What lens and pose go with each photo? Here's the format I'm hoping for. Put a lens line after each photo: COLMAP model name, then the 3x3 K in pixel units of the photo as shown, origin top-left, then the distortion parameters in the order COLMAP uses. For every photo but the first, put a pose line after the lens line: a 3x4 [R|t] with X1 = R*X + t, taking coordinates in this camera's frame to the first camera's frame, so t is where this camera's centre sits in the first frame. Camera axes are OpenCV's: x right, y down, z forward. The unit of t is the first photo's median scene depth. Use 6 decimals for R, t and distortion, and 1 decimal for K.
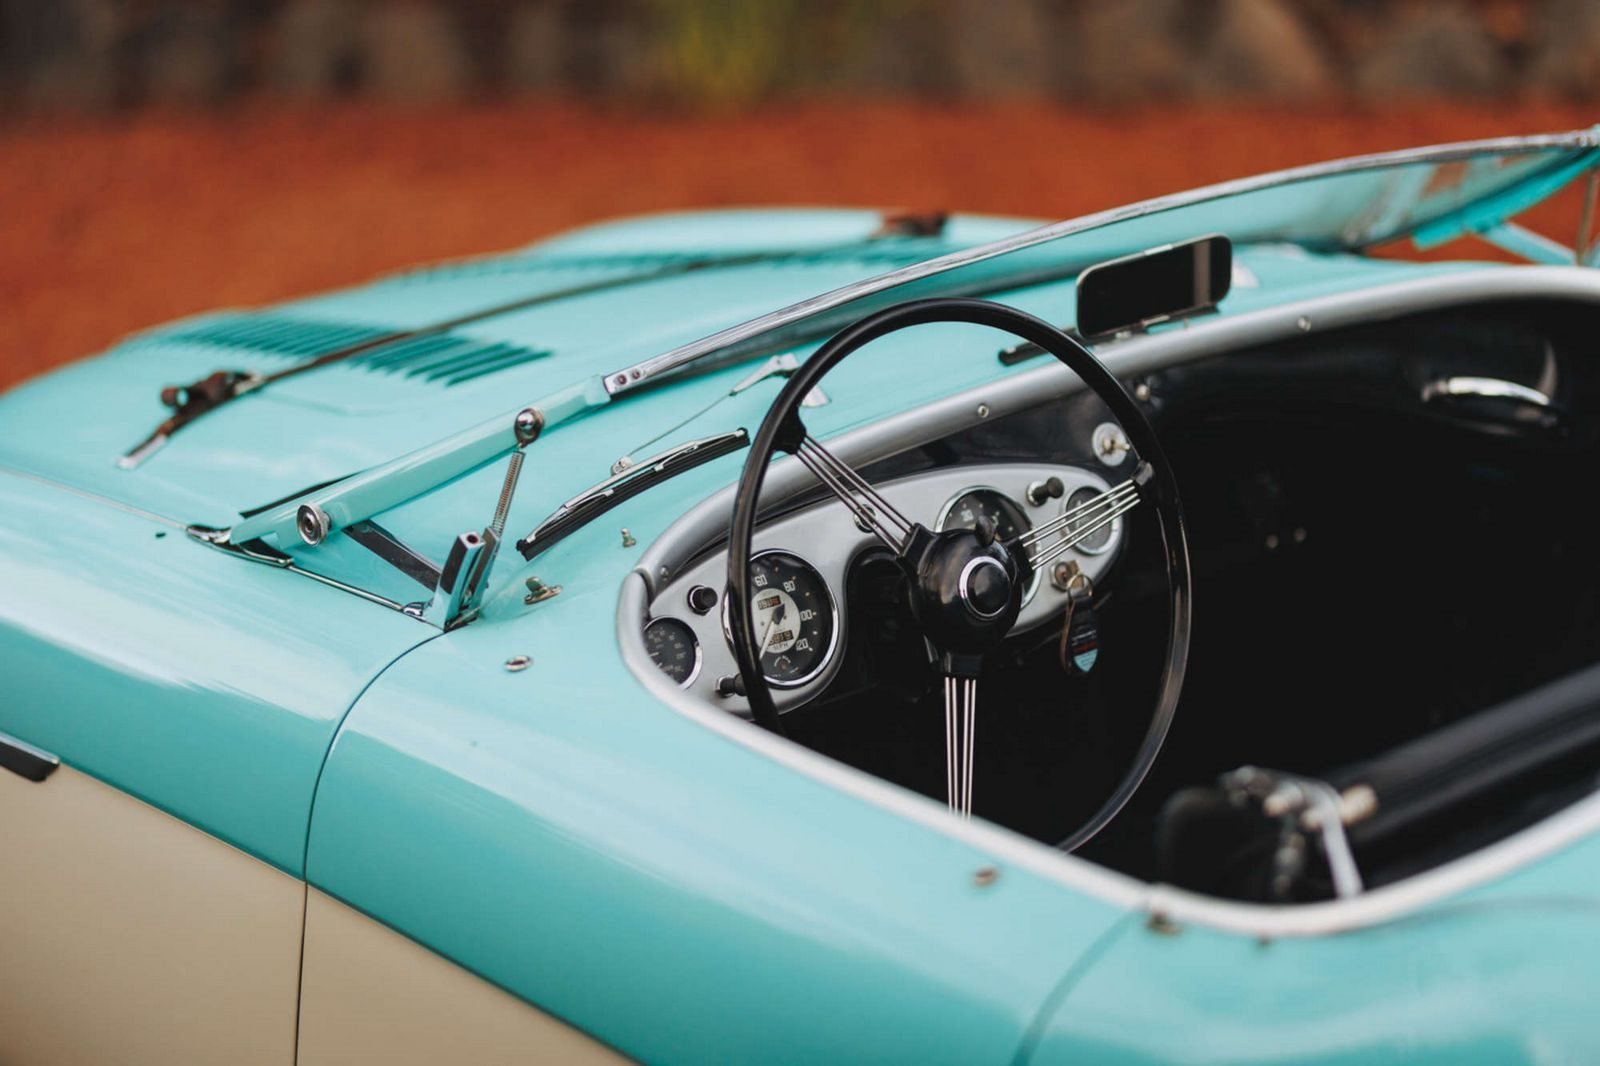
lens RADIAL K [[3672.8, 0, 816.0], [0, 3672.8, 538.8], [0, 0, 1]] dist [0.011166, 0.000000]
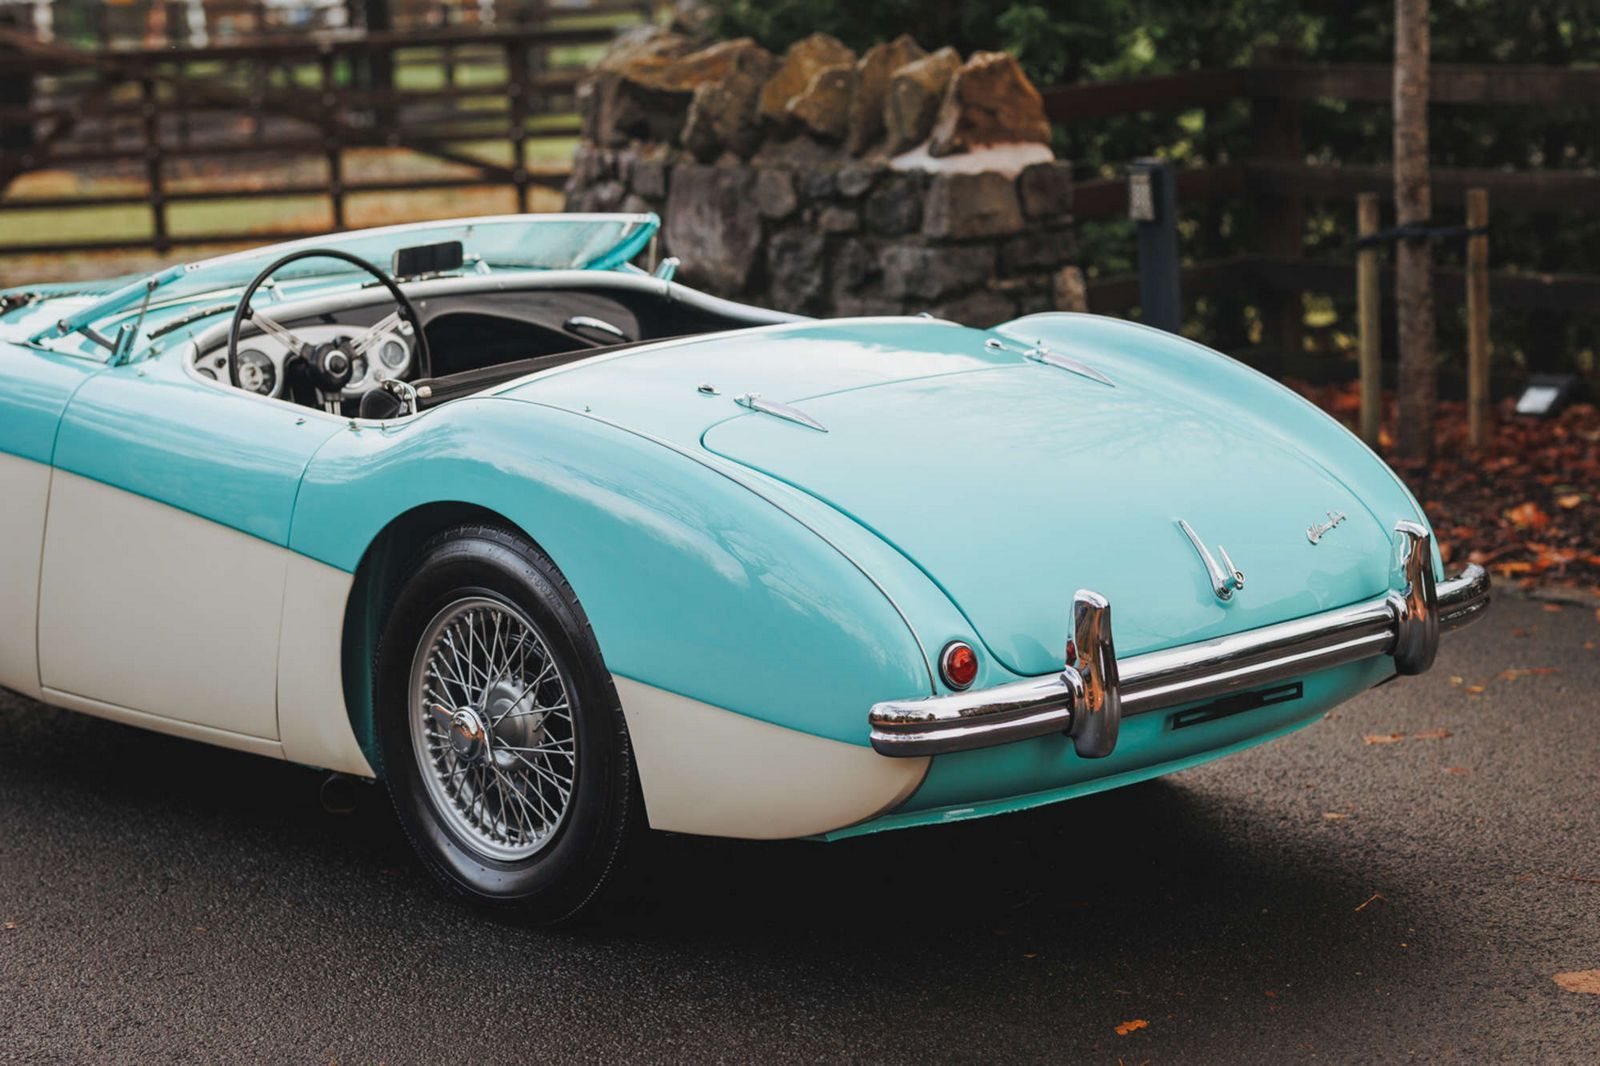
lens RADIAL K [[3672.8, 0, 801.4], [0, 3672.8, 524.7], [0, 0, 1]] dist [0.011166, 0.000000]
pose [[0.996494, 0.046159, 0.069785, 0.188093], [-0.039928, 0.995303, -0.088187, 0.323105], [-0.073528, 0.085091, 0.993656, -1.455151]]
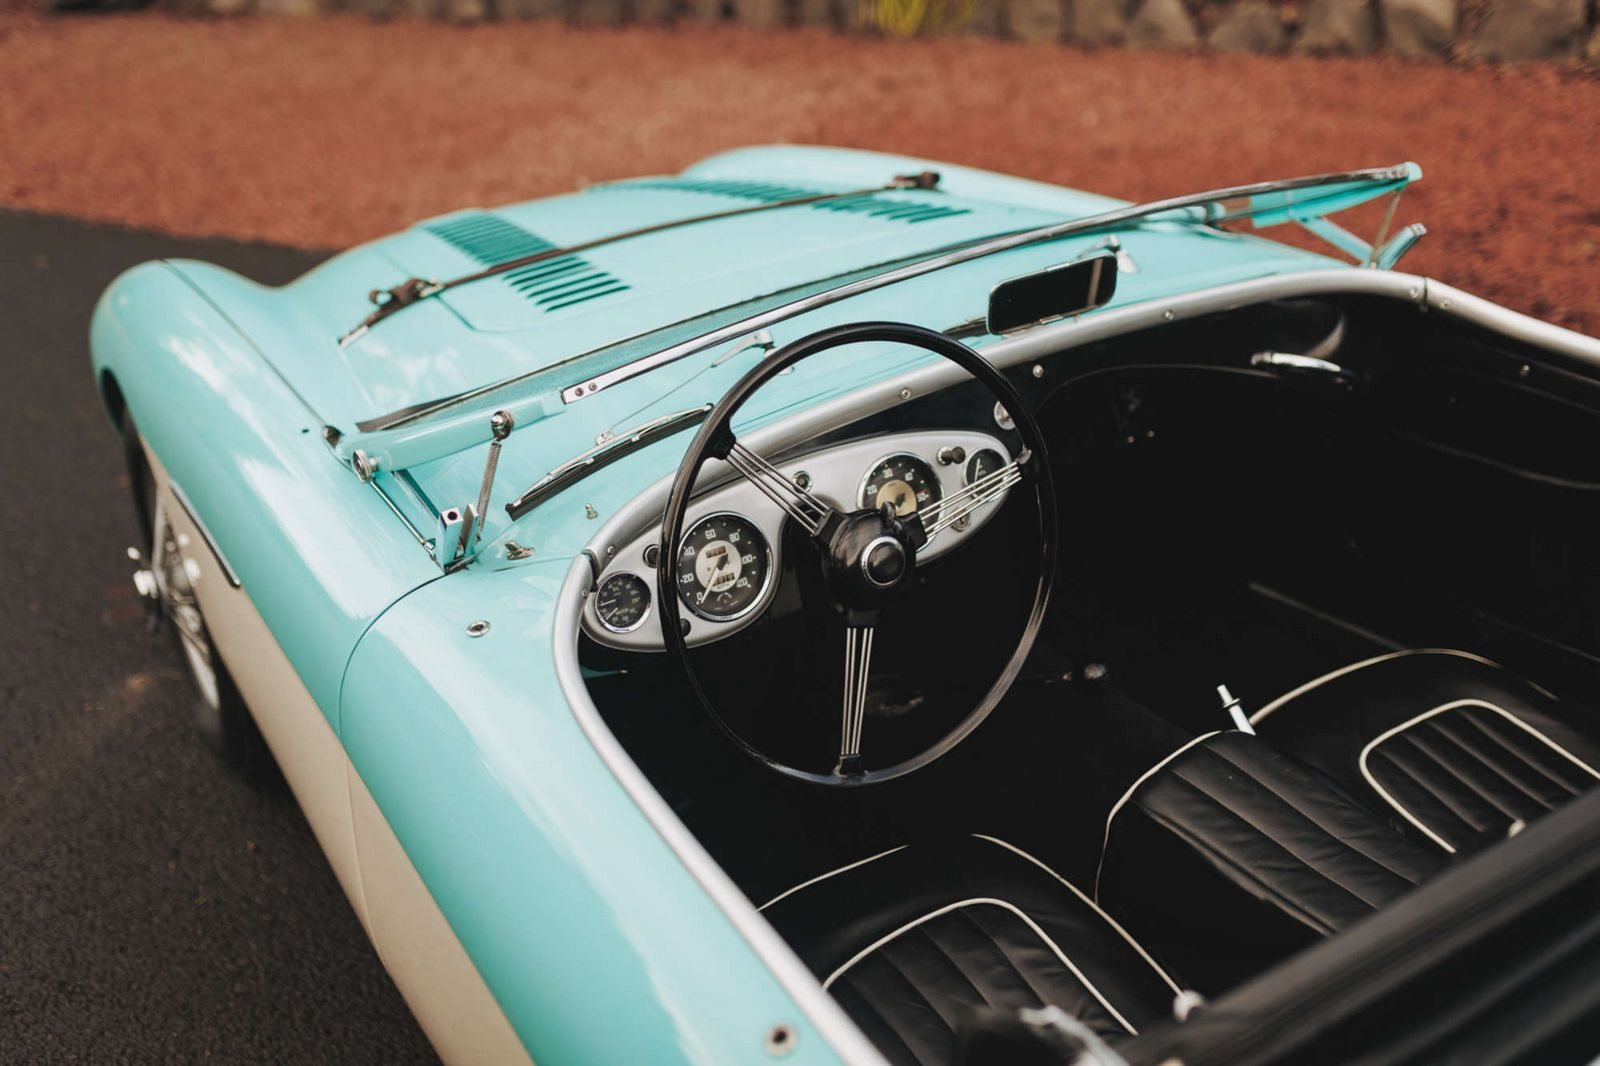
lens RADIAL K [[1498.4, 0, 804.3], [0, 1498.4, 528.1], [0, 0, 1]] dist [-0.005899, 0.000000]
pose [[0.993615, 0.075703, -0.083650, 0.060306], [-0.056529, 0.975728, 0.211563, -0.101975], [0.097636, -0.205483, 0.973778, 0.503666]]
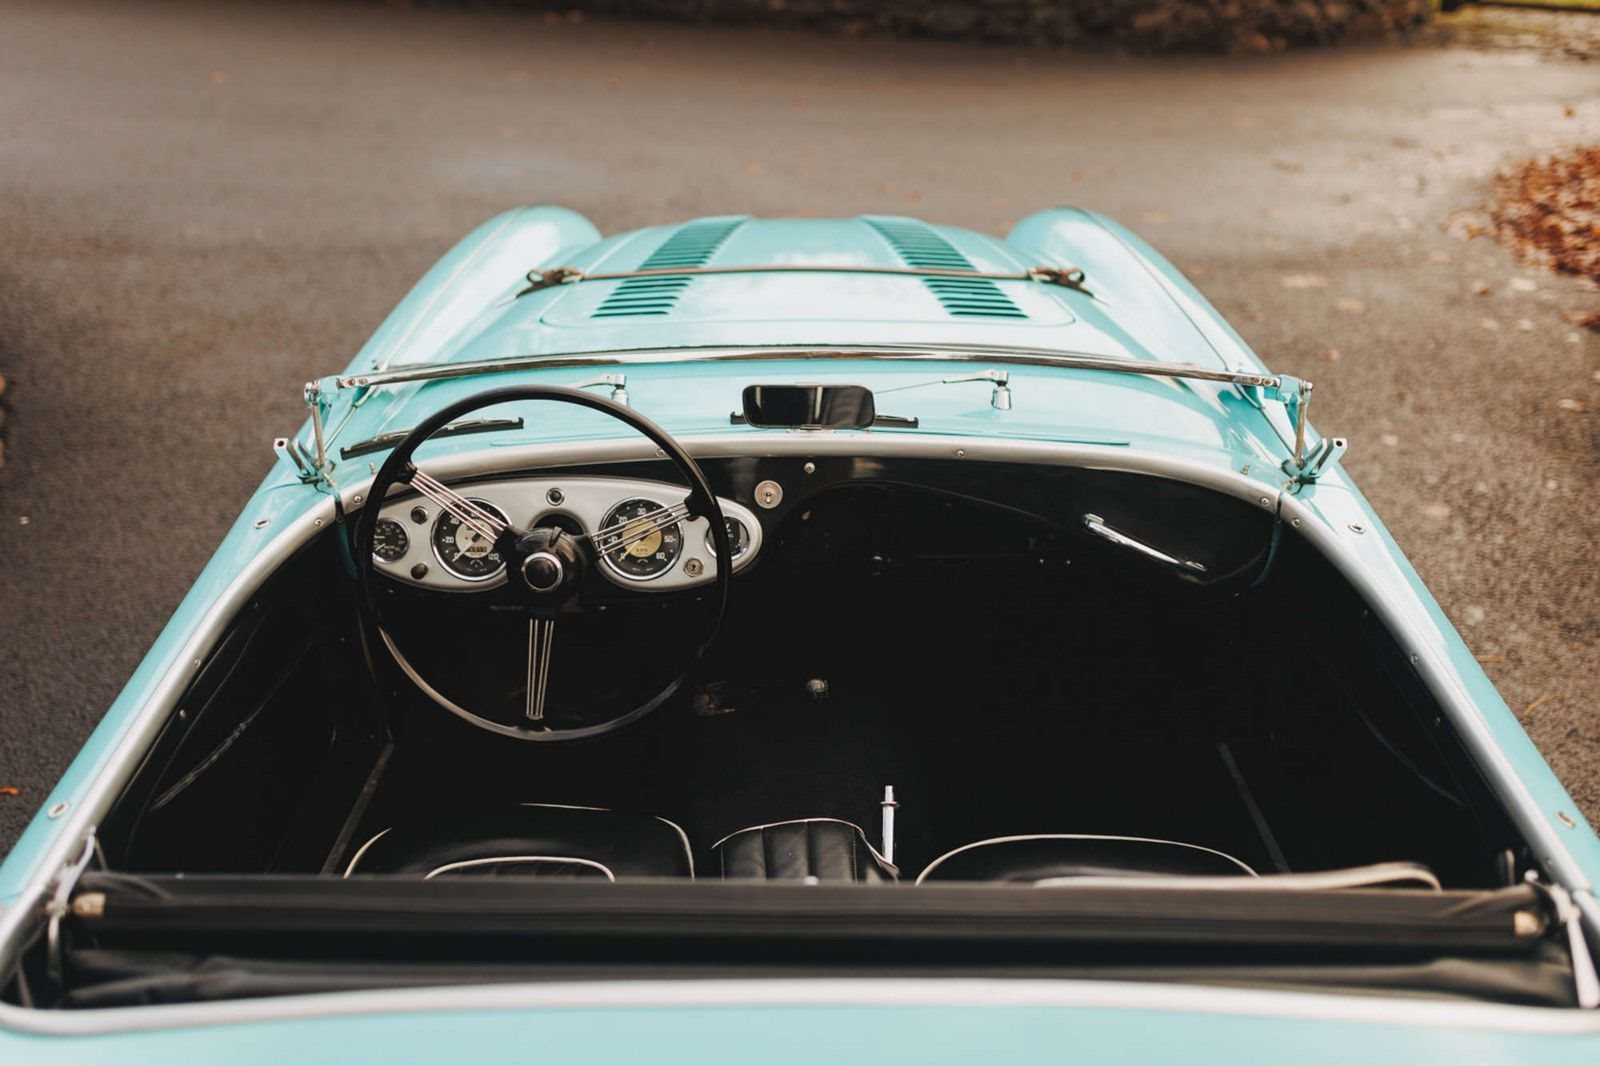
lens RADIAL K [[1498.4, 0, 812.2], [0, 1498.4, 532.0], [0, 0, 1]] dist [-0.005899, 0.000000]
pose [[0.767751, 0.365009, -0.526618, 0.462992], [-0.223843, 0.922886, 0.313331, -0.227670], [0.600377, -0.122680, 0.790251, 0.558503]]
